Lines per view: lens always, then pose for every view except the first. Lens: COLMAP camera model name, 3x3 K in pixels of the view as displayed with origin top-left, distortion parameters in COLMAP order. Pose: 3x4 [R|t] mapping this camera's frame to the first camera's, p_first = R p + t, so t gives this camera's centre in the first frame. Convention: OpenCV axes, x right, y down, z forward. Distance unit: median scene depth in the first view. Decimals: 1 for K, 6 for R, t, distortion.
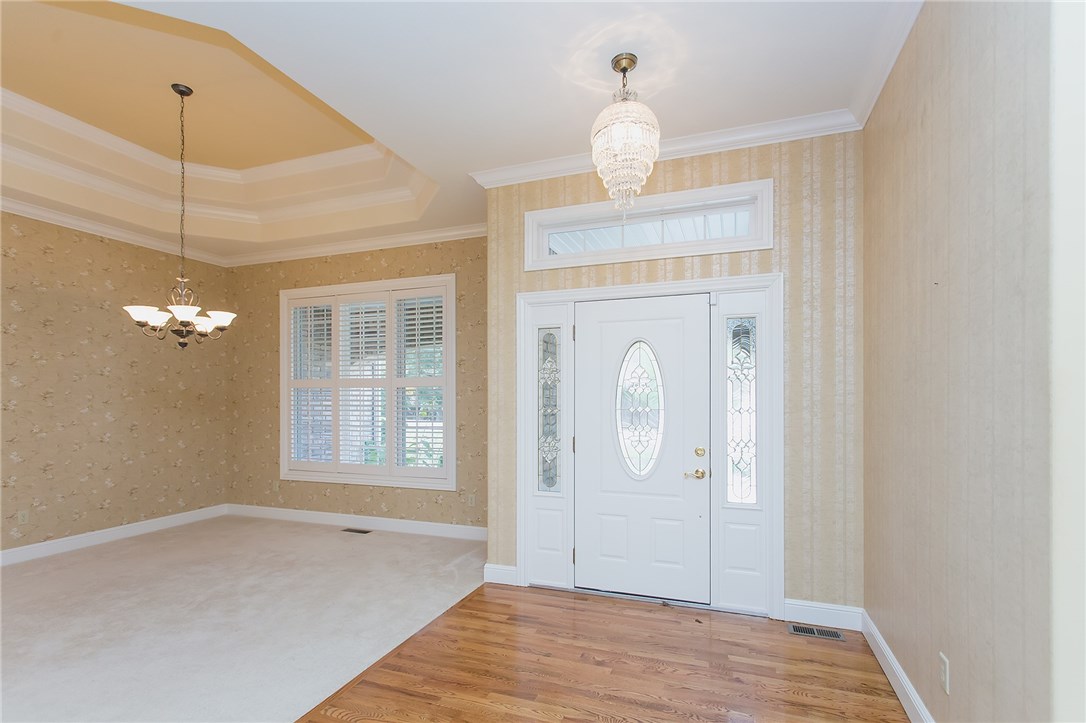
lens RADIAL K [[517.2, 0, 543.3], [0, 517.2, 400.5], [0, 0, 1]] dist [0.001561, 0.000746]
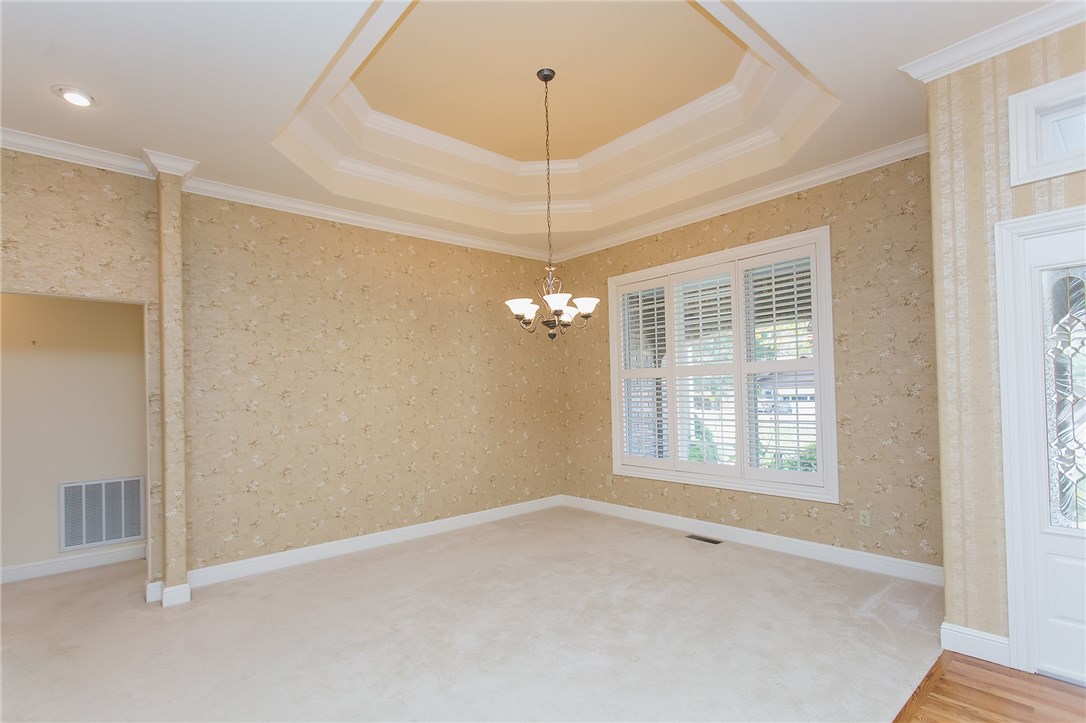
lens RADIAL K [[521.8, 0, 542.9], [0, 521.8, 386.1], [0, 0, 1]] dist [0.000805, 0.000532]
pose [[0.877705, -0.025554, -0.478520, -0.199756], [0.022053, 0.999673, -0.012934, -0.001736], [0.478694, 0.000799, 0.877982, 0.110617]]
